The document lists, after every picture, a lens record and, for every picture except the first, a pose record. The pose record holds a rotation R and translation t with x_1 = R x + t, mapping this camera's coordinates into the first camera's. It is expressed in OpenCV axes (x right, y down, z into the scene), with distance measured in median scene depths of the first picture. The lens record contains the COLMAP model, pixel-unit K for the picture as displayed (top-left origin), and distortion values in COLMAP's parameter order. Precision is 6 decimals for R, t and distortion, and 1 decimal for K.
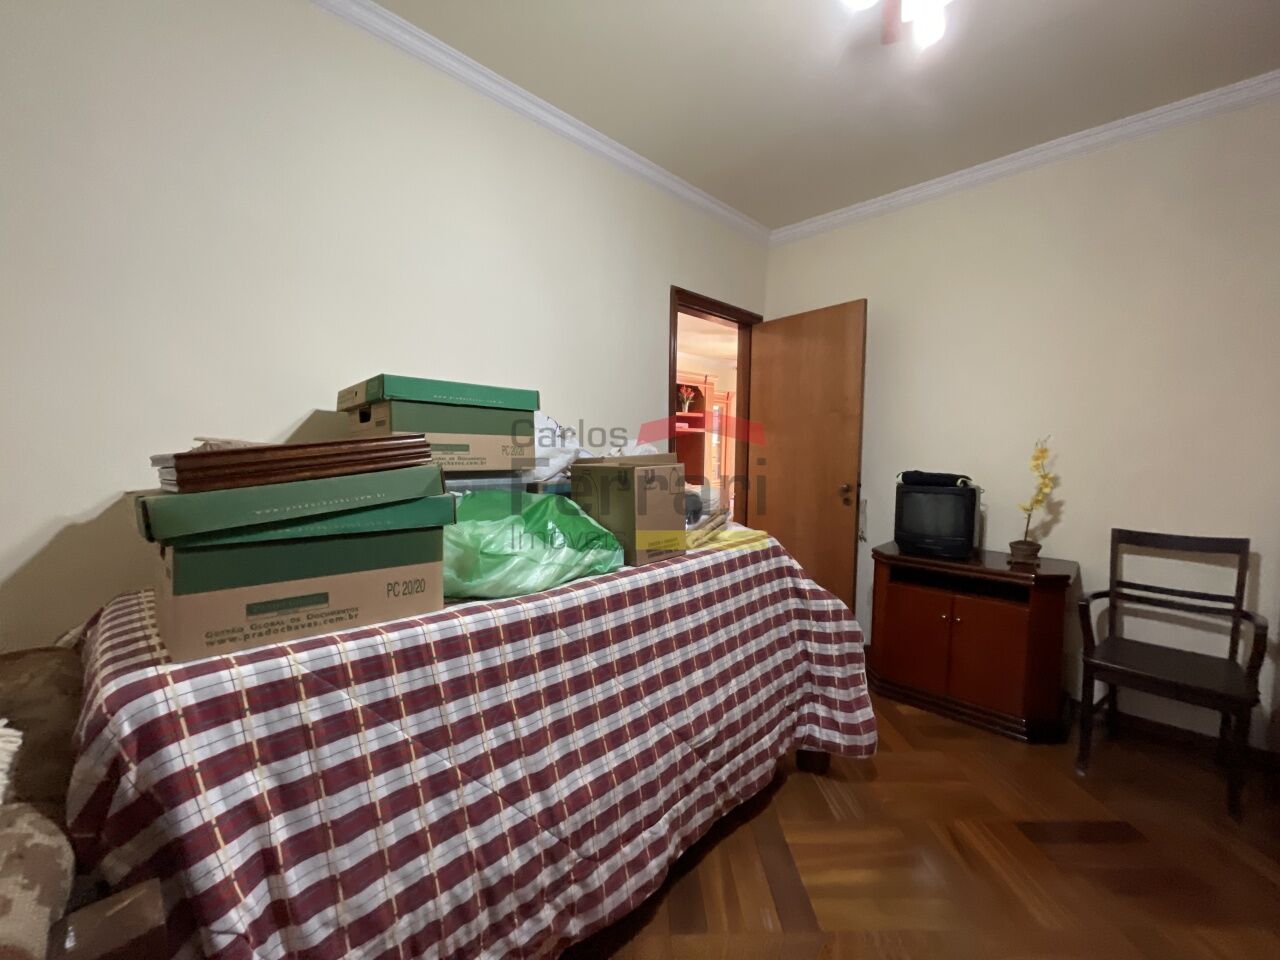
lens RADIAL K [[518.2, 0, 640.0], [0, 518.2, 480.0], [0, 0, 1]] dist [-0.001297, -0.000174]
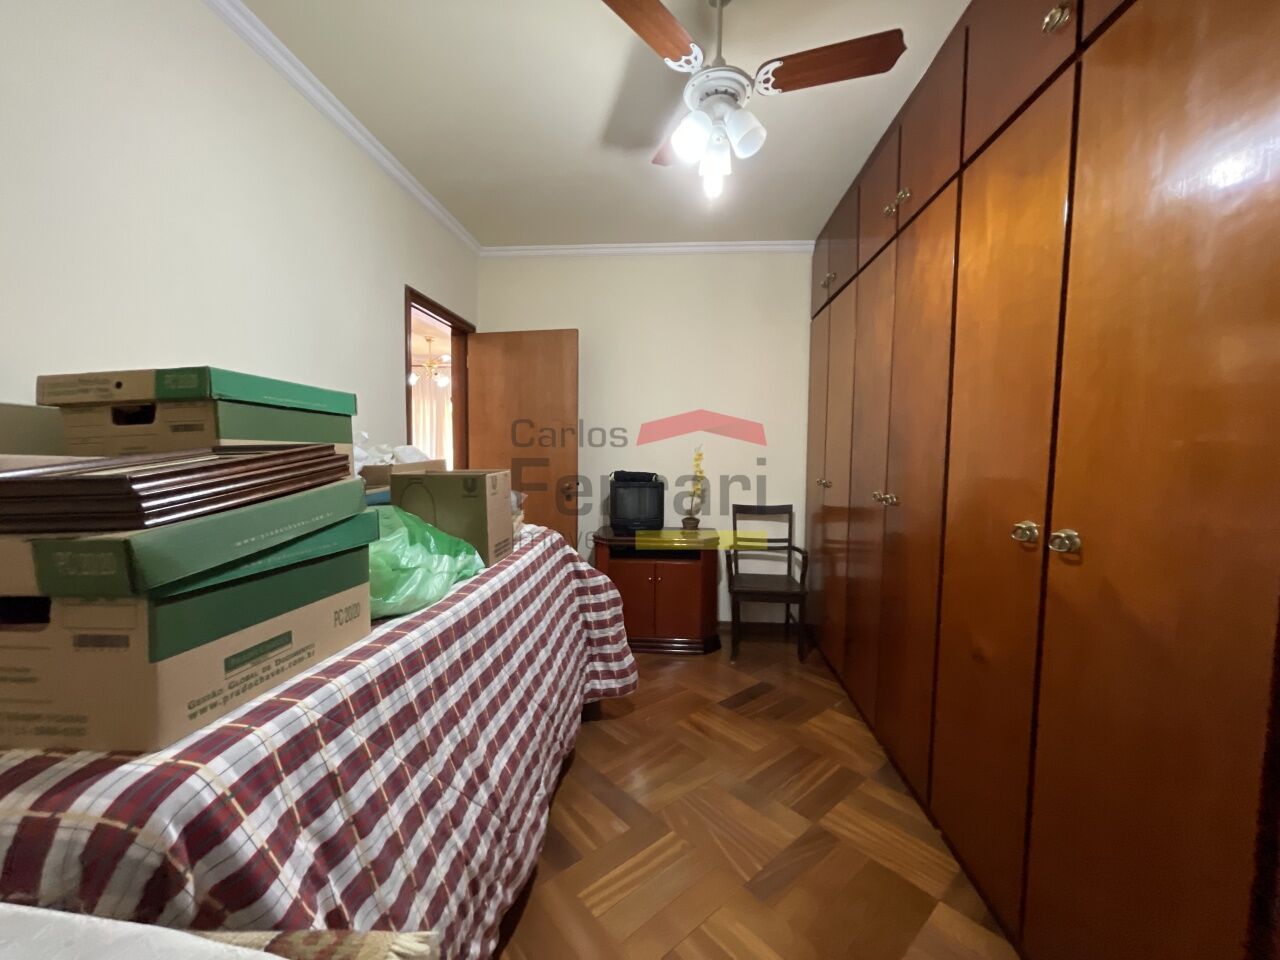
lens RADIAL K [[518.2, 0, 640.0], [0, 518.2, 480.0], [0, 0, 1]] dist [-0.001297, -0.000174]
pose [[0.766716, -0.037690, 0.640879, -0.420758], [0.038814, 0.999170, 0.012325, -0.012704], [-0.640812, 0.015426, 0.767543, -0.021153]]
